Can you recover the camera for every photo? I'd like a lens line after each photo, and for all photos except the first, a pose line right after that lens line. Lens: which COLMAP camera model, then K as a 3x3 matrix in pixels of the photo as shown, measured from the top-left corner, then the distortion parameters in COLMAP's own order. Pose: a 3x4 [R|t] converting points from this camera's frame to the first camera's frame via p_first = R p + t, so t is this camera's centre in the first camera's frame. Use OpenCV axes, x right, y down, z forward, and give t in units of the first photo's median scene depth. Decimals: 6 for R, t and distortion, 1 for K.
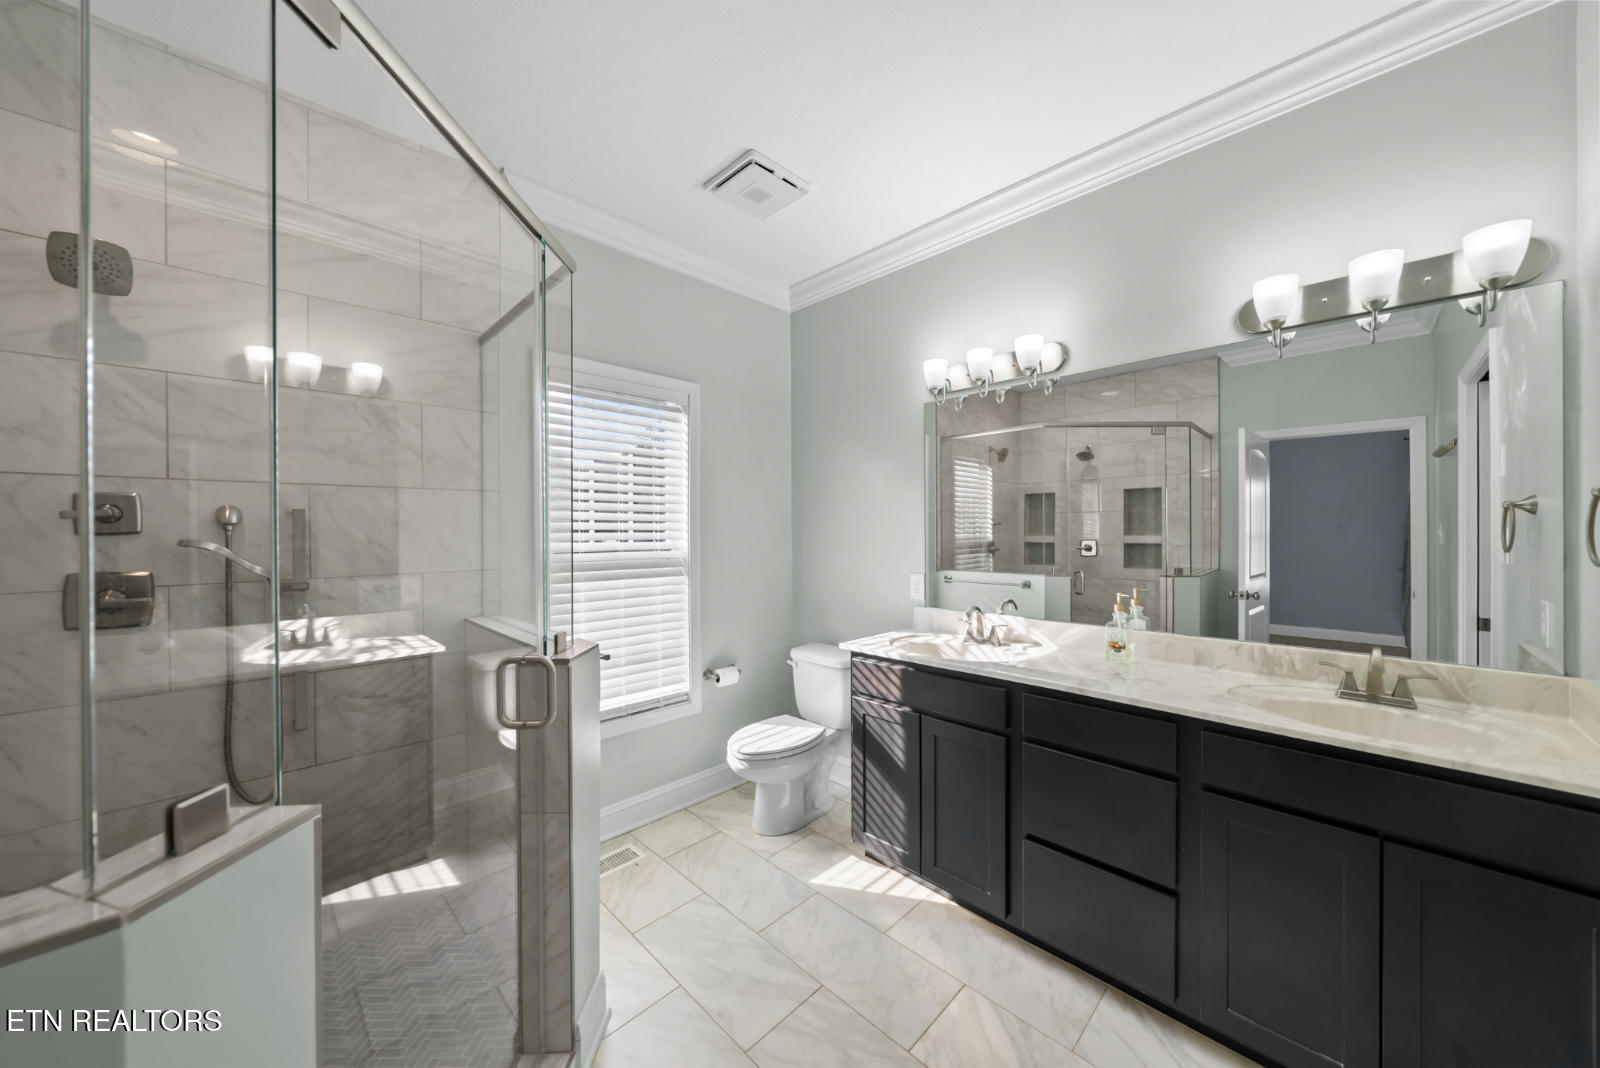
lens RADIAL K [[550.6, 0, 788.0], [0, 550.6, 531.6], [0, 0, 1]] dist [-0.005476, 0.000214]
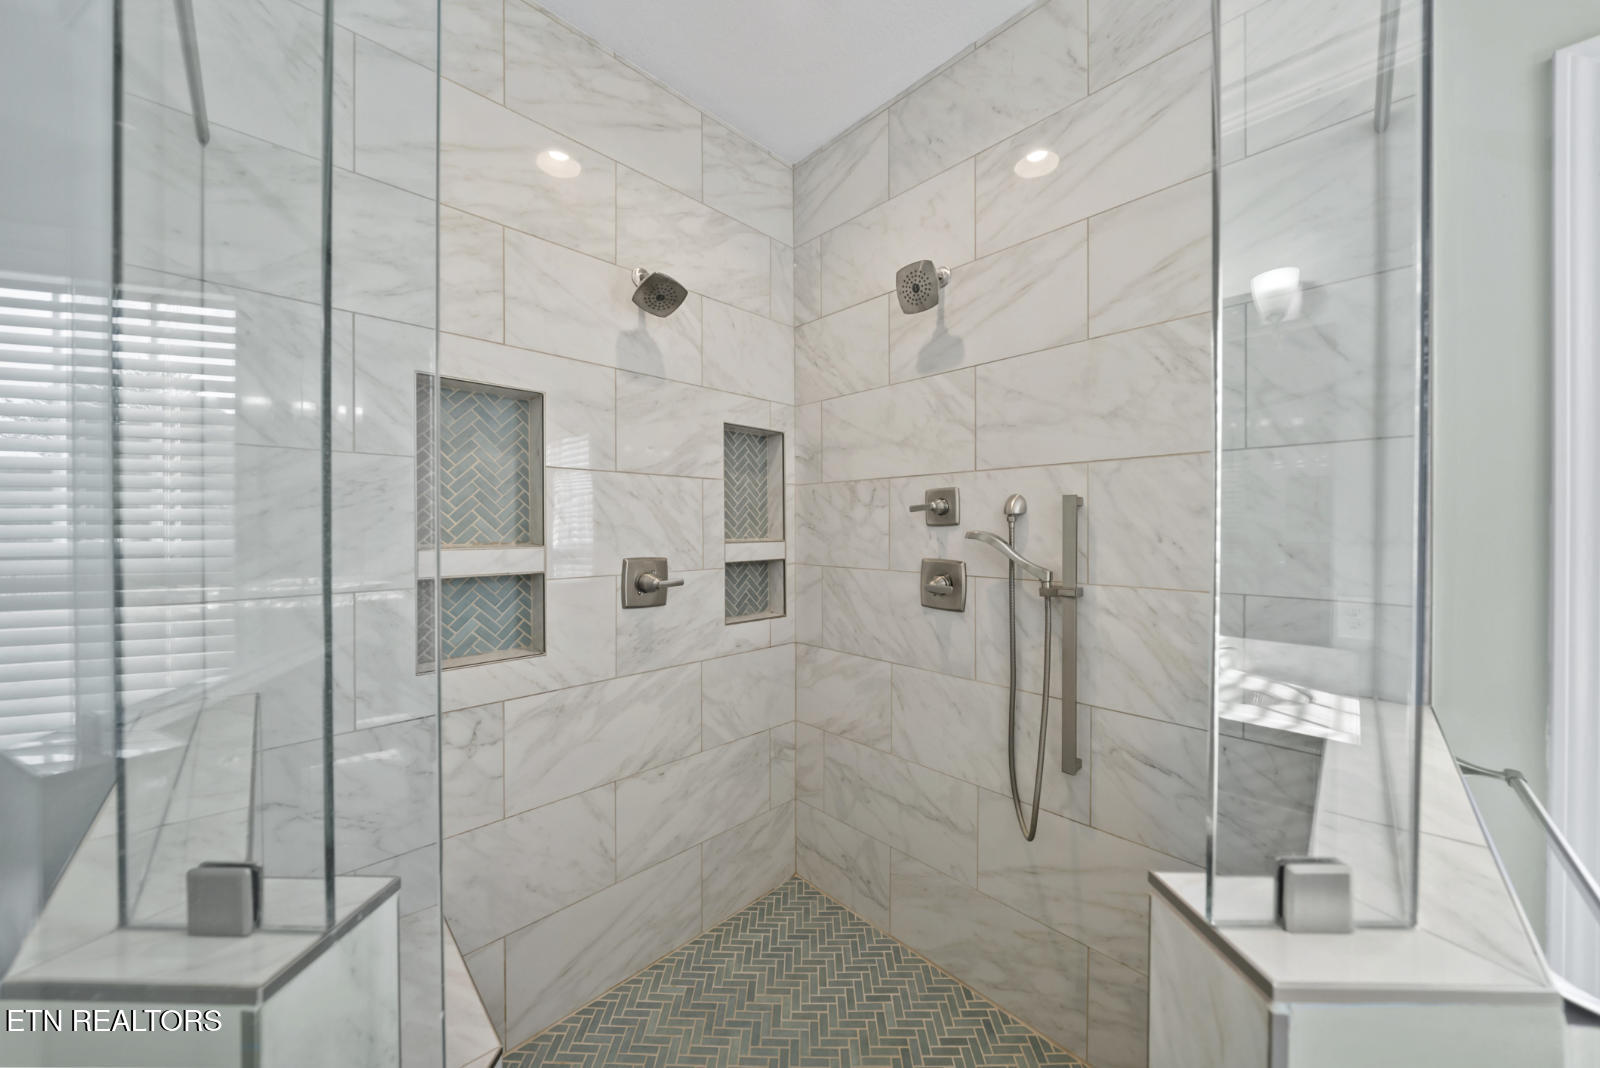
lens RADIAL K [[550.6, 0, 800.1], [0, 550.6, 531.4], [0, 0, 1]] dist [-0.005476, 0.000214]
pose [[0.015169, 0.014451, -0.999781, -0.079802], [-0.000845, 0.999895, 0.014440, 0.000648], [0.999885, 0.000626, 0.015179, 0.456645]]
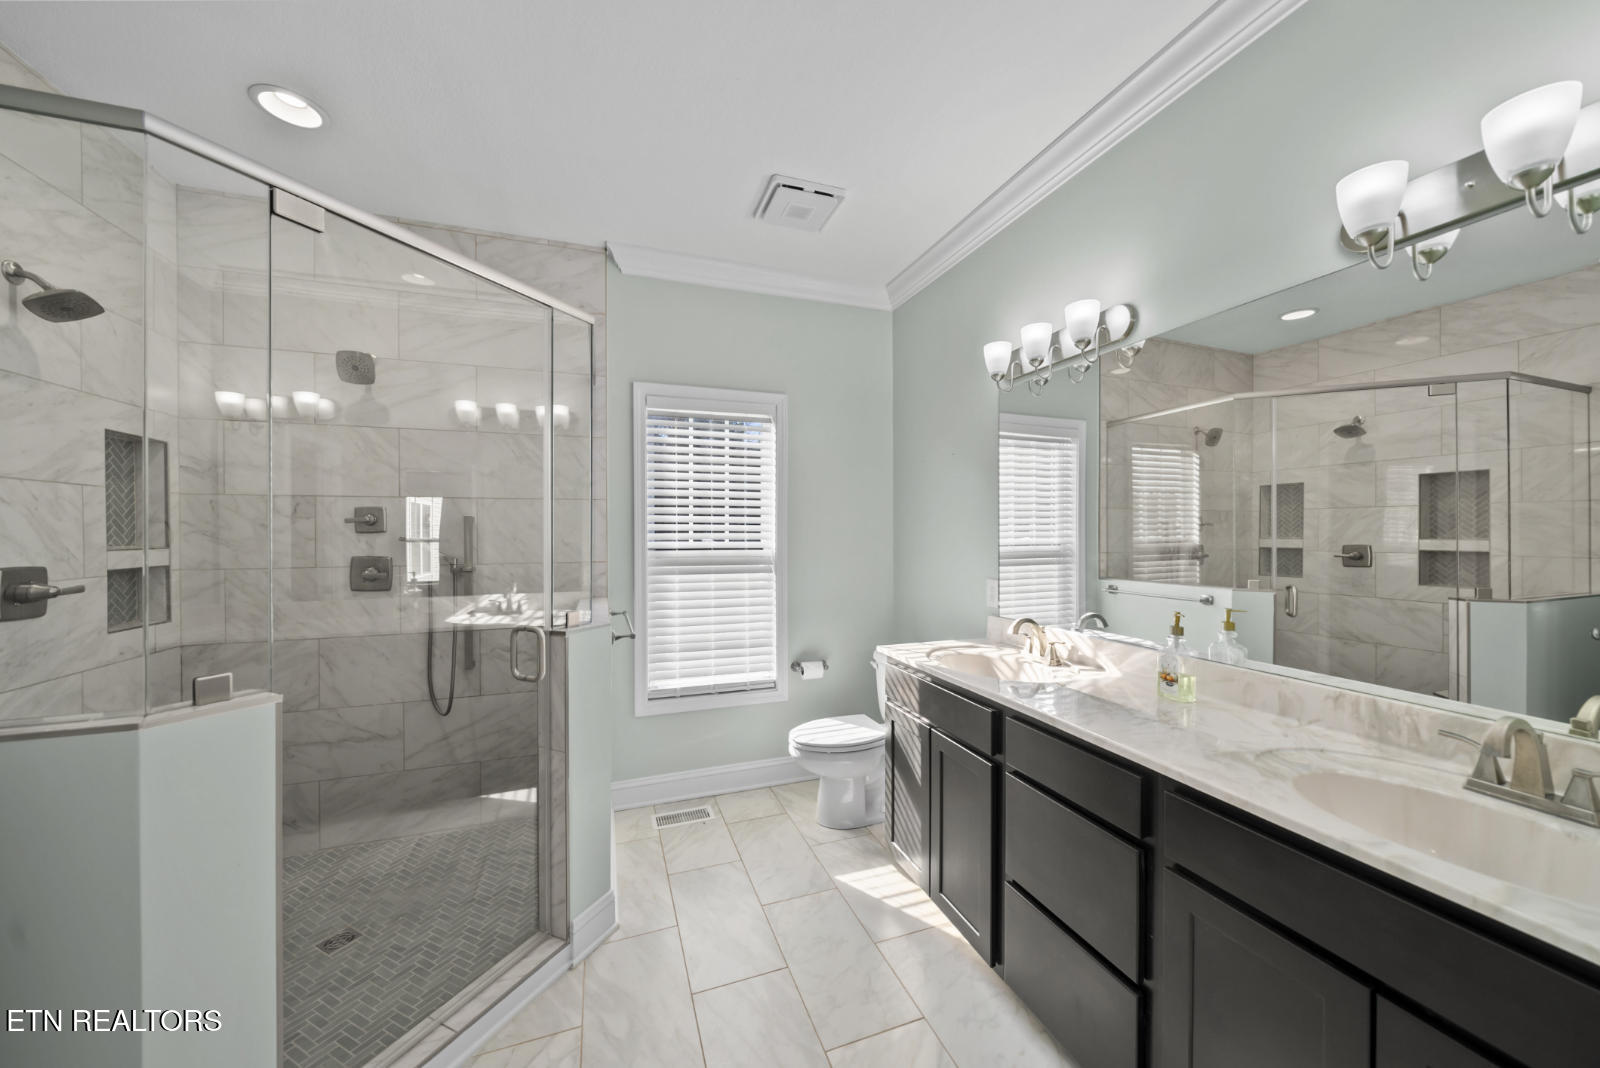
lens RADIAL K [[550.6, 0, 790.3], [0, 550.6, 533.0], [0, 0, 1]] dist [-0.005476, 0.000214]
pose [[0.904981, 0.004050, -0.425433, 0.371721], [-0.003289, 0.999991, 0.002522, -0.001655], [0.425439, -0.000883, 0.904987, 0.041310]]
